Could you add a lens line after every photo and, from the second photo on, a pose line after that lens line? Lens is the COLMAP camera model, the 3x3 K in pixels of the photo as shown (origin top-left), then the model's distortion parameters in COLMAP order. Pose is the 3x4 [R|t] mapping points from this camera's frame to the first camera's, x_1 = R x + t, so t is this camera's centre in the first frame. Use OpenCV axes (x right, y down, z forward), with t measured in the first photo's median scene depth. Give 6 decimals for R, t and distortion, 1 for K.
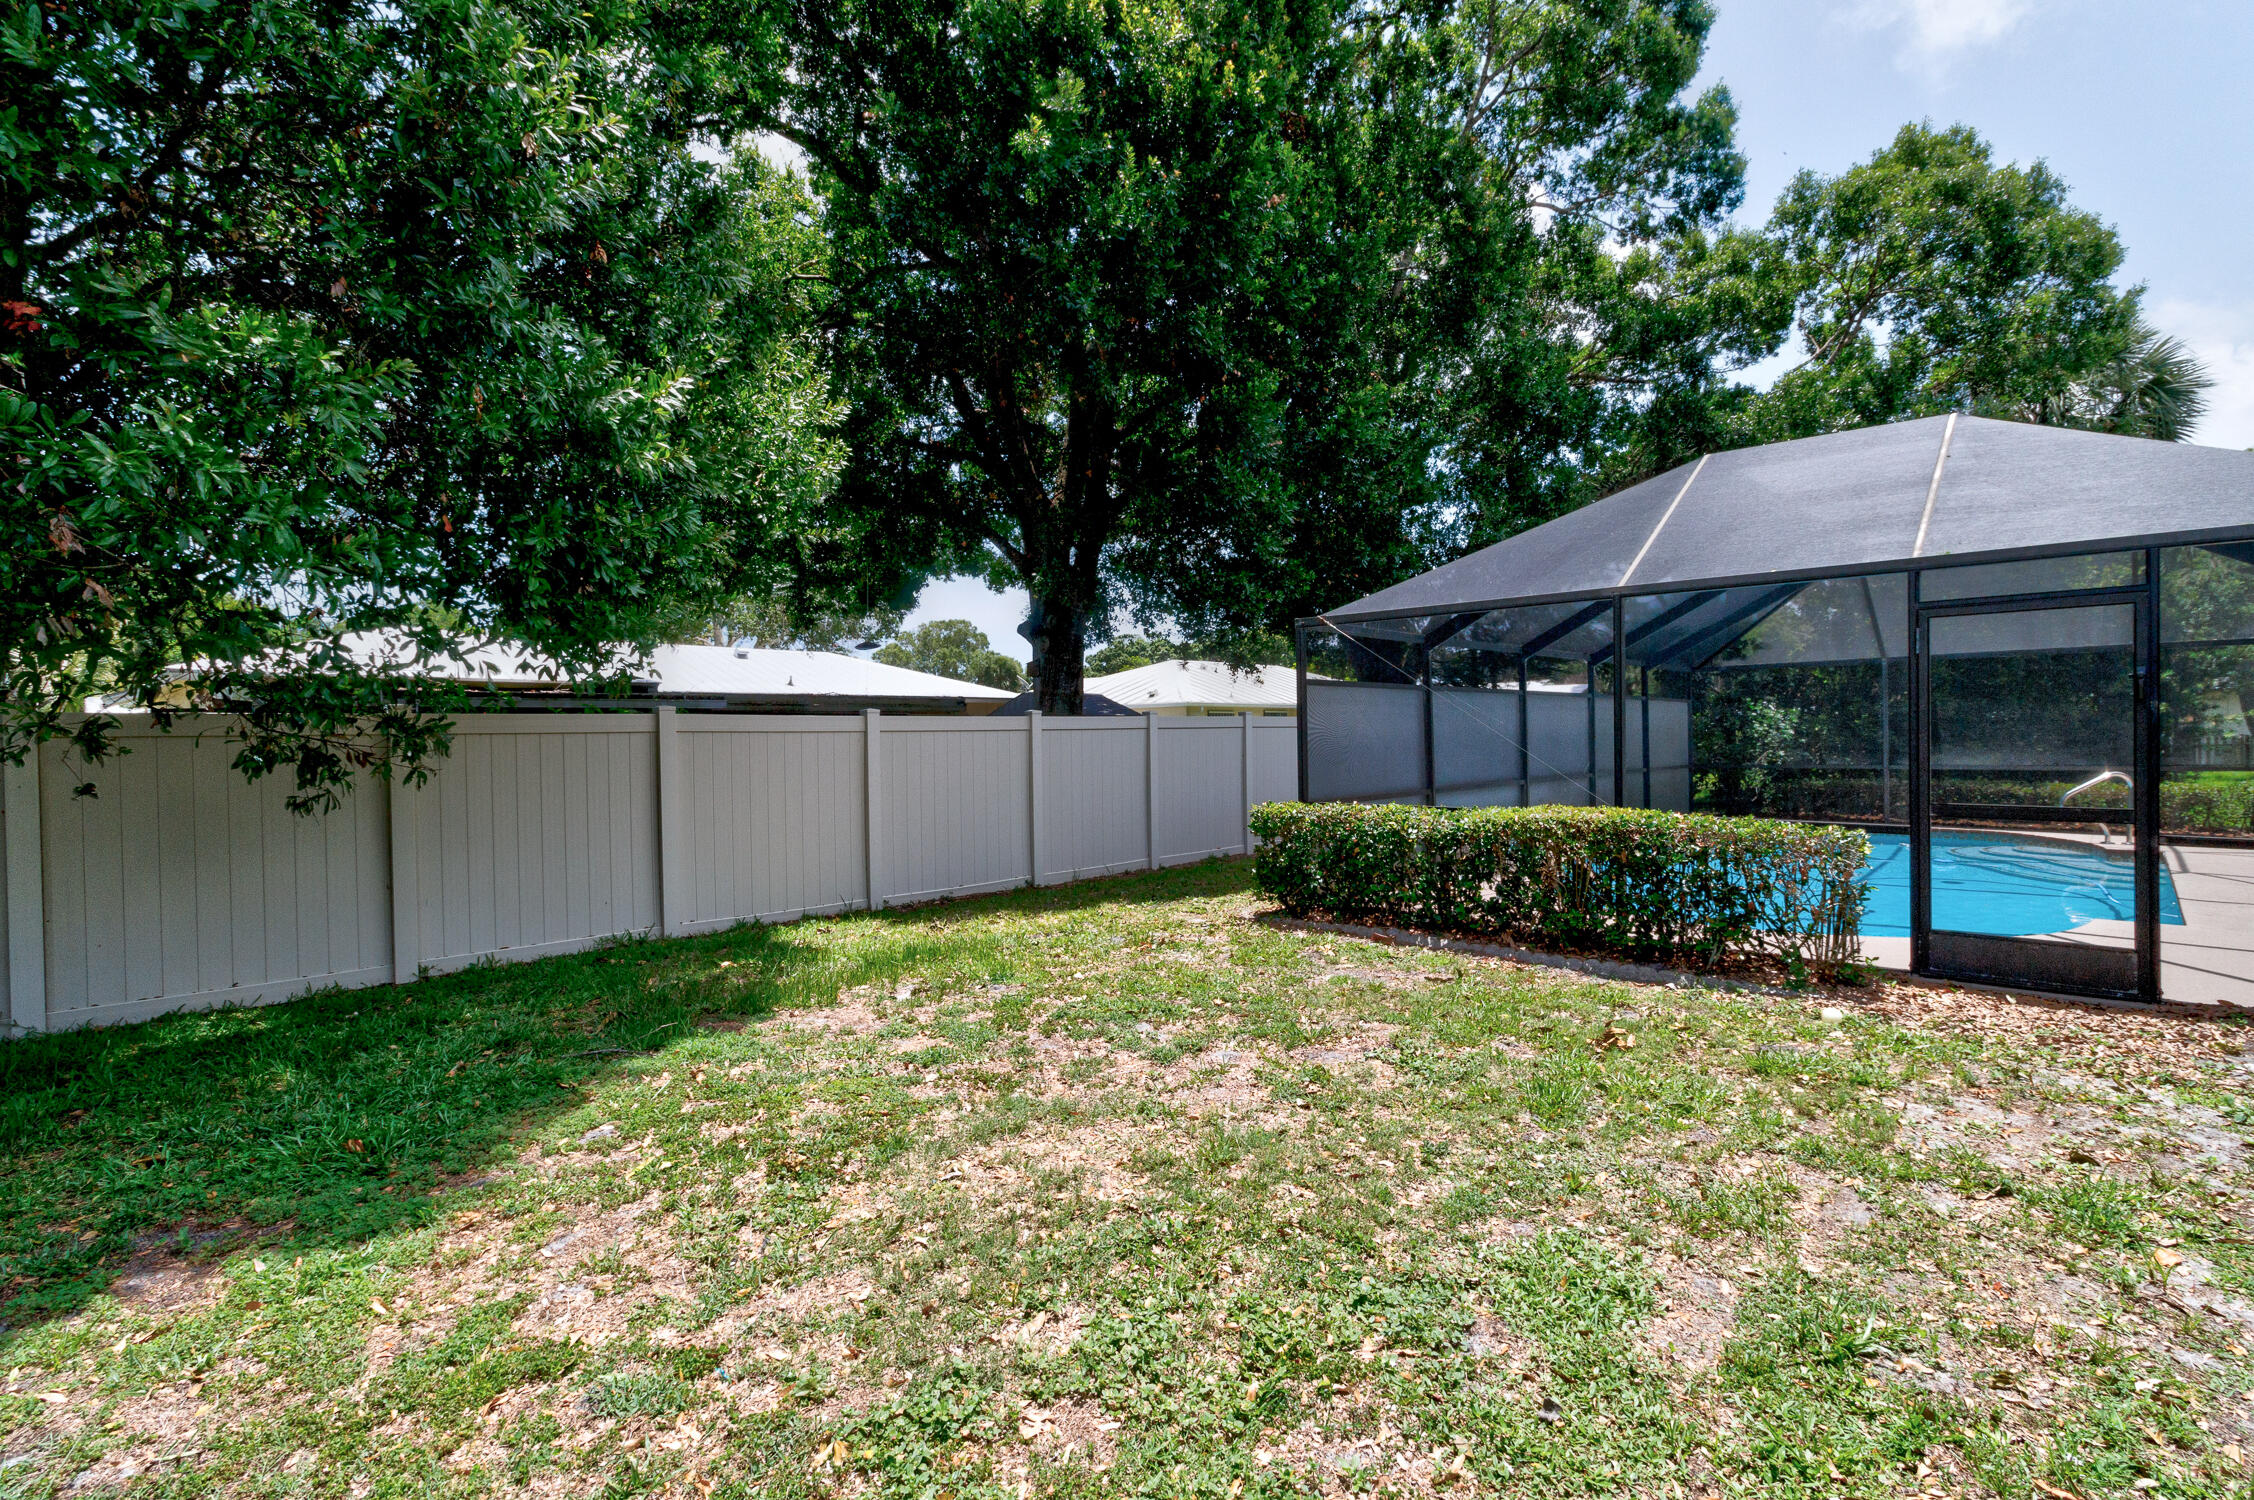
lens RADIAL K [[1068.5, 0, 1115.3], [0, 1068.5, 736.7], [0, 0, 1]] dist [0.002226, 0.001212]
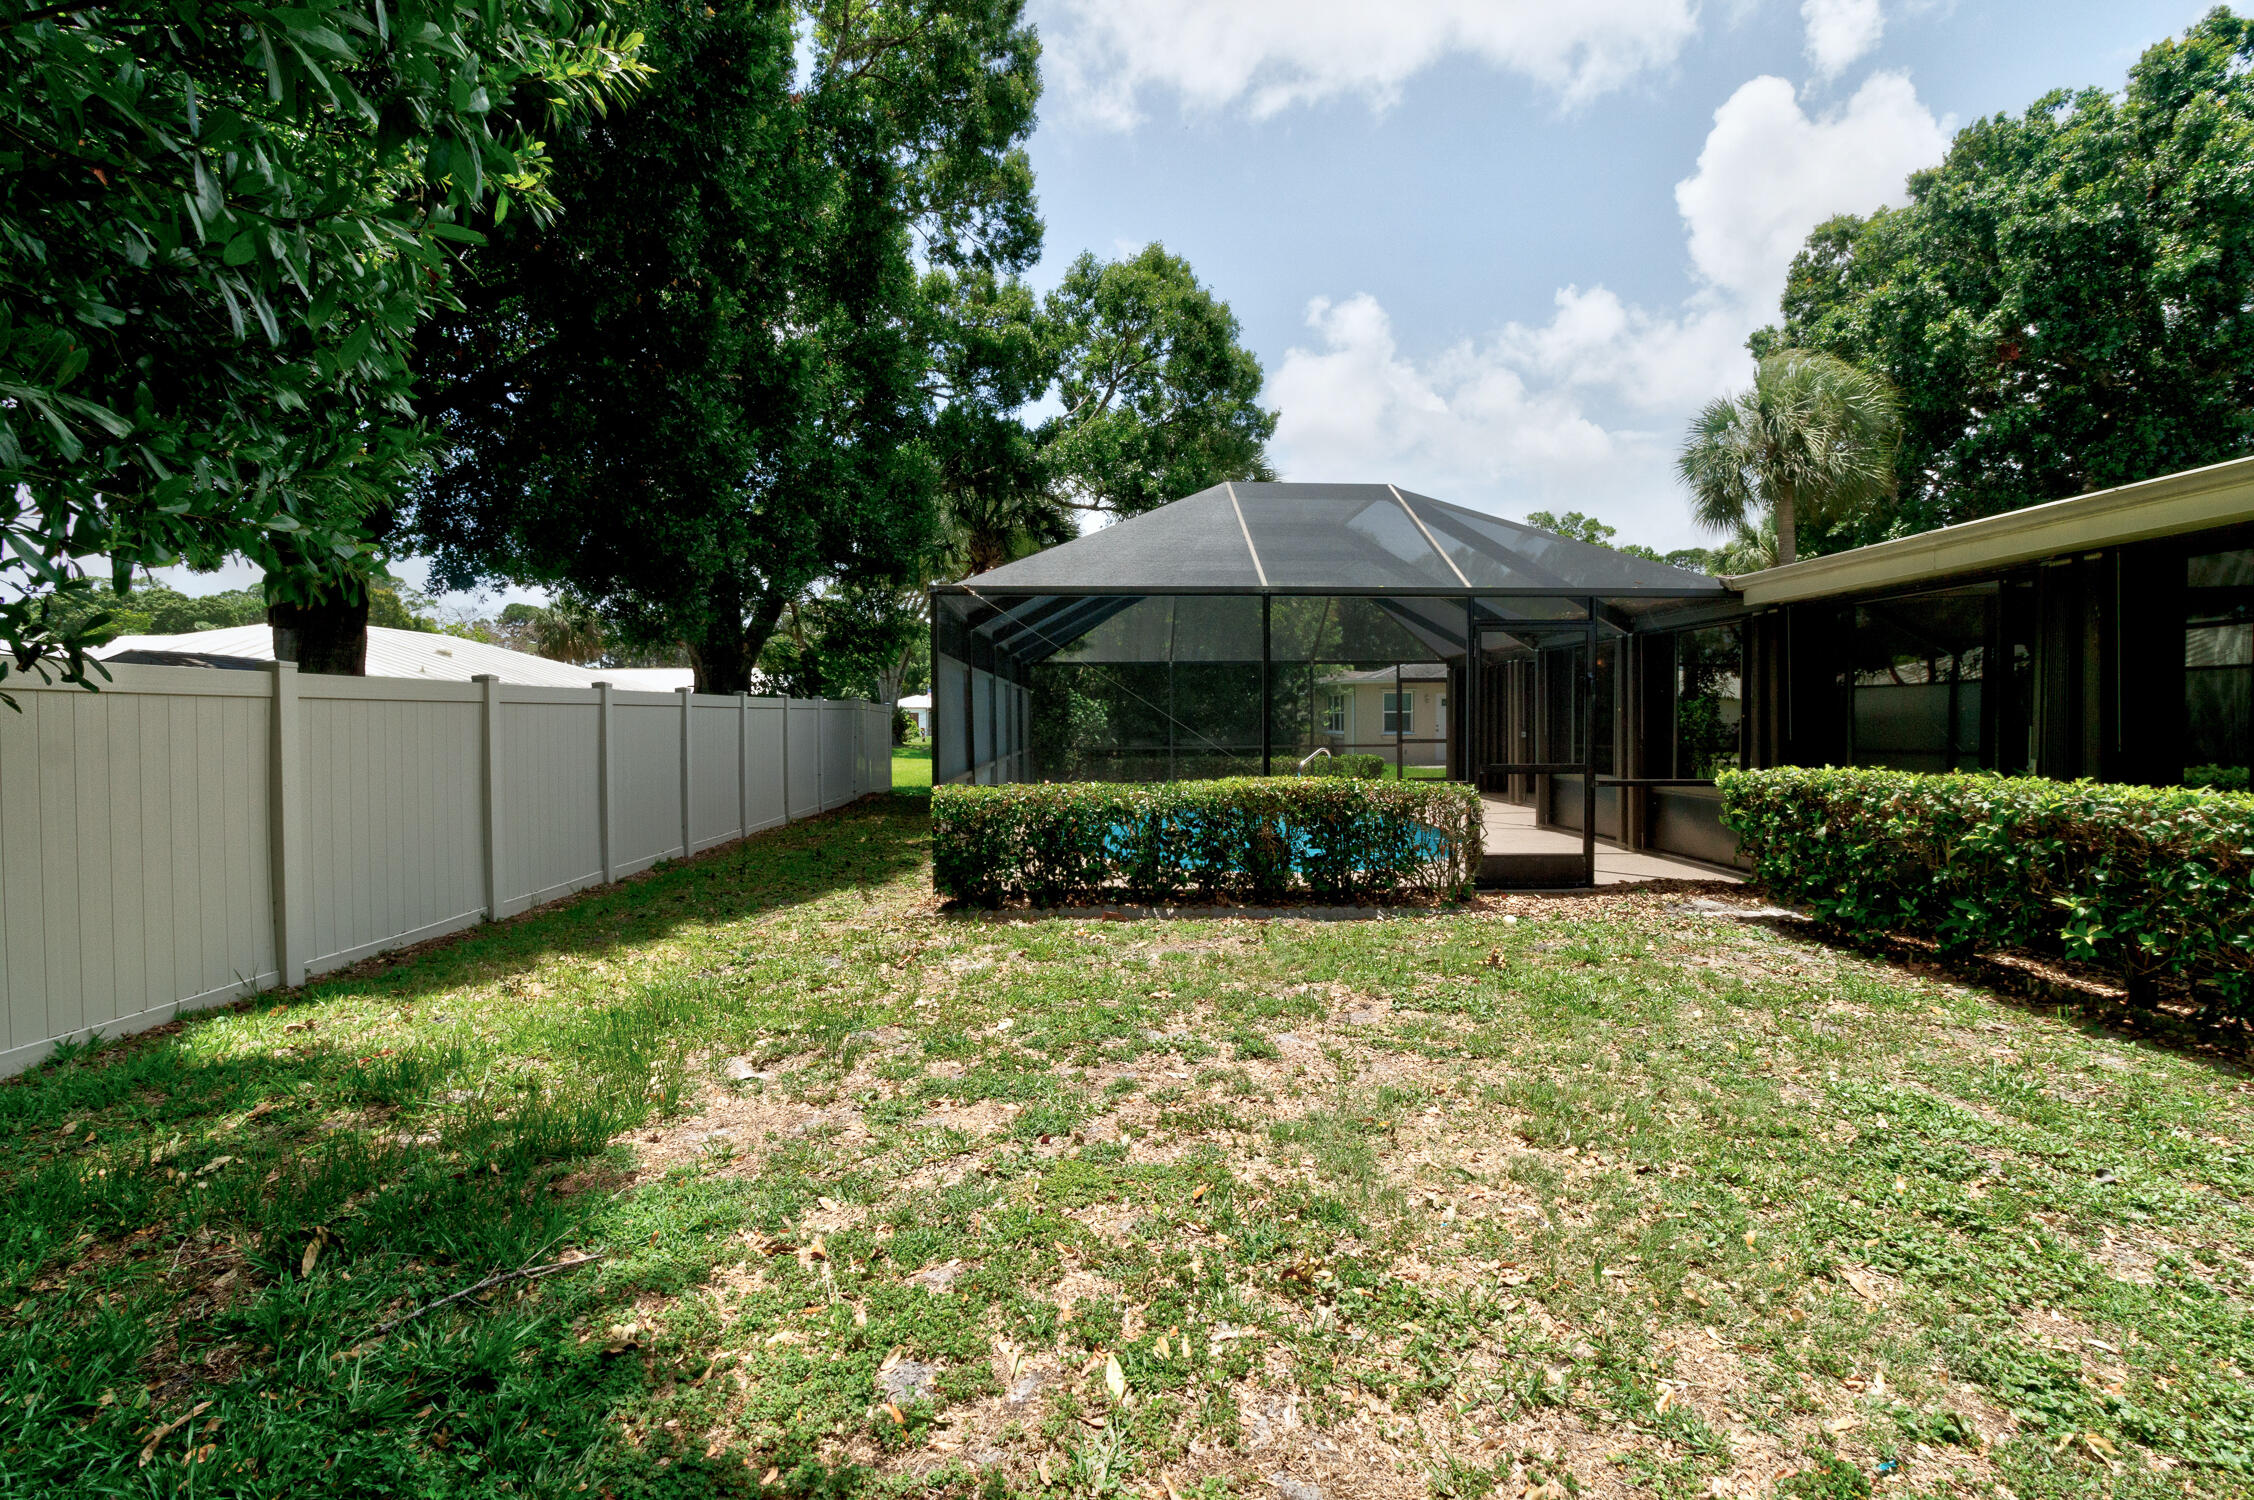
lens RADIAL K [[1068.5, 0, 1141.6], [0, 1068.5, 750.6], [0, 0, 1]] dist [0.002226, 0.001212]
pose [[0.683141, -0.010858, 0.730206, -0.213272], [-0.004959, 0.999797, 0.019506, 0.007022], [-0.730269, -0.016946, 0.682949, 0.139268]]
